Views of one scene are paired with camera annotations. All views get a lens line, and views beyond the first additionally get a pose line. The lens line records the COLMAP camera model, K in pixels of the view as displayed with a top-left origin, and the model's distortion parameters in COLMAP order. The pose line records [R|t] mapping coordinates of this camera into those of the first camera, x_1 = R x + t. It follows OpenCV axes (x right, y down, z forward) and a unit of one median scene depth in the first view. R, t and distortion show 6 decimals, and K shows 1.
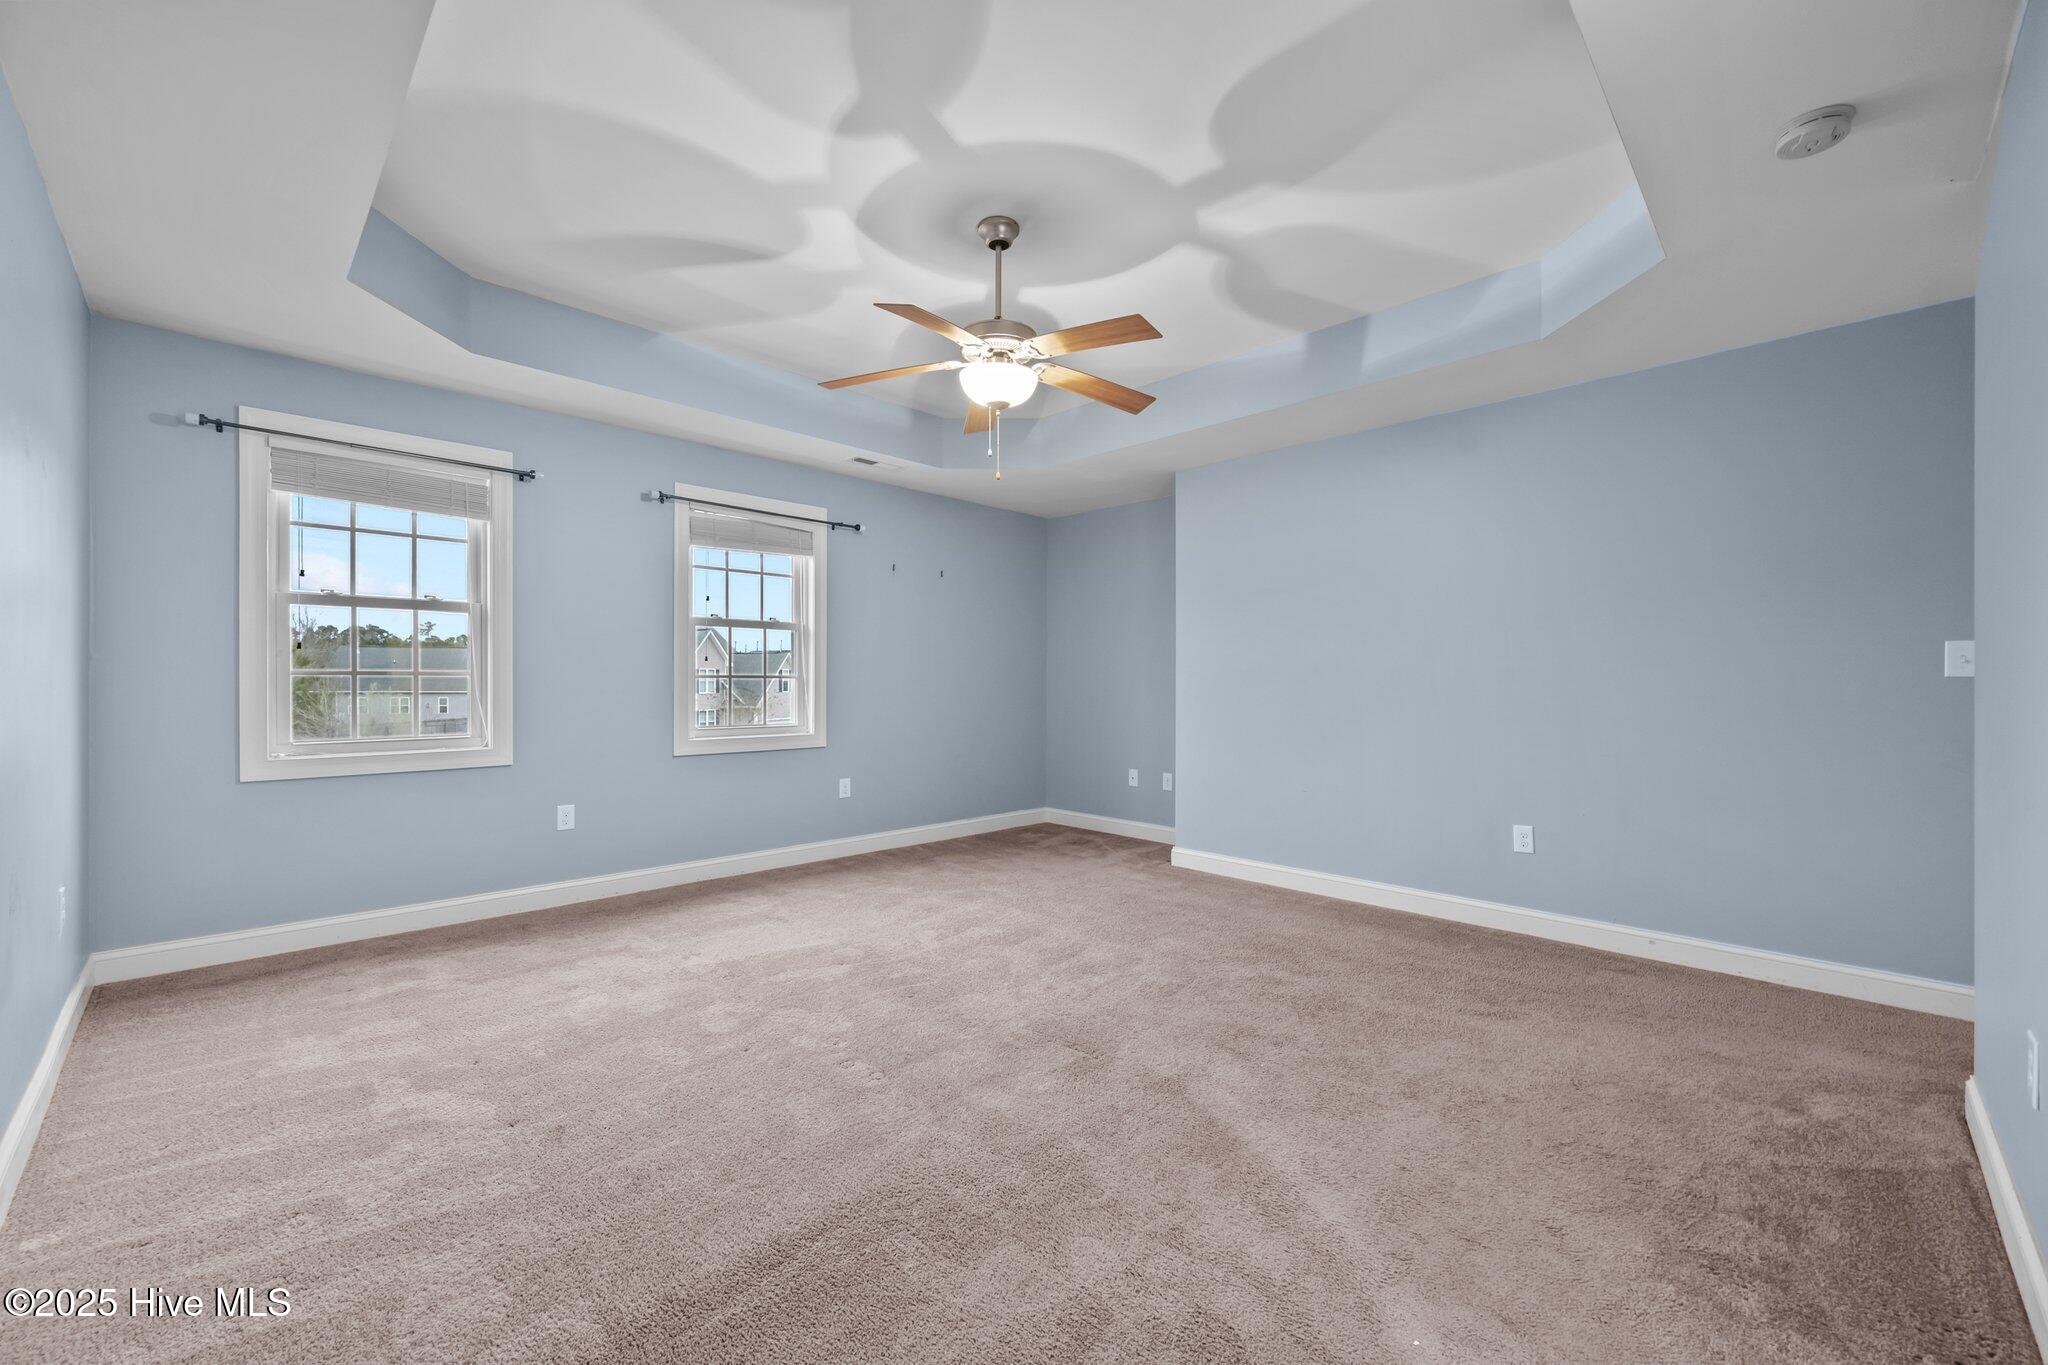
lens RADIAL K [[814.4, 0, 1029.8], [0, 814.4, 681.3], [0, 0, 1]] dist [-0.001126, 0.000057]
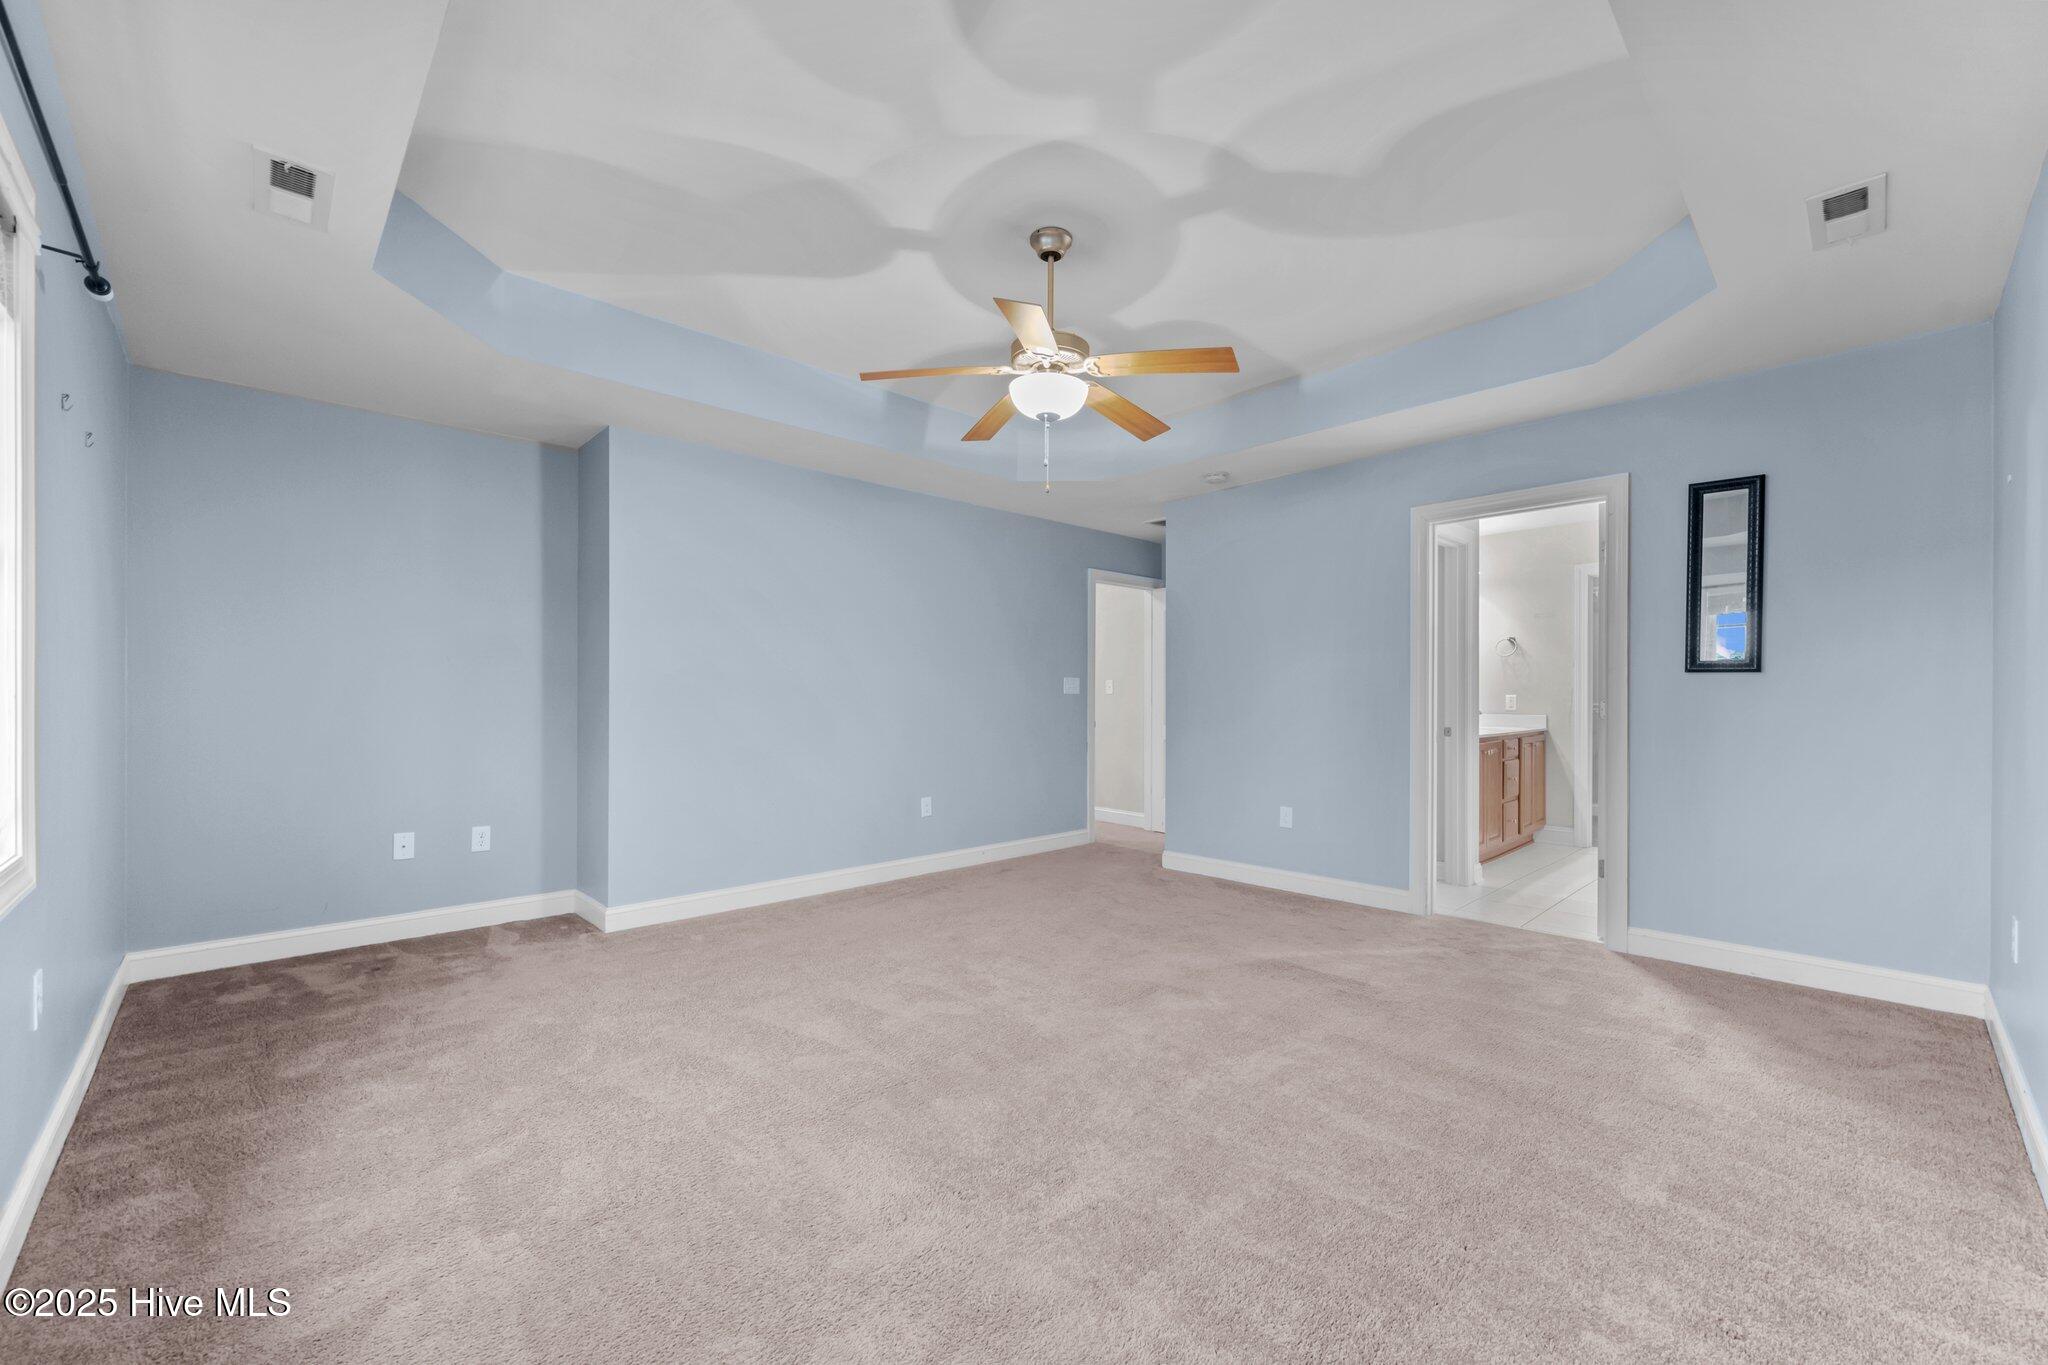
lens RADIAL K [[814.4, 0, 1029.8], [0, 814.4, 681.3], [0, 0, 1]] dist [-0.001126, 0.000057]
pose [[0.020256, 0.017917, 0.999634, -0.878845], [0.000636, 0.999839, -0.017933, 0.002390], [-0.999795, 0.000999, 0.020242, 0.862651]]
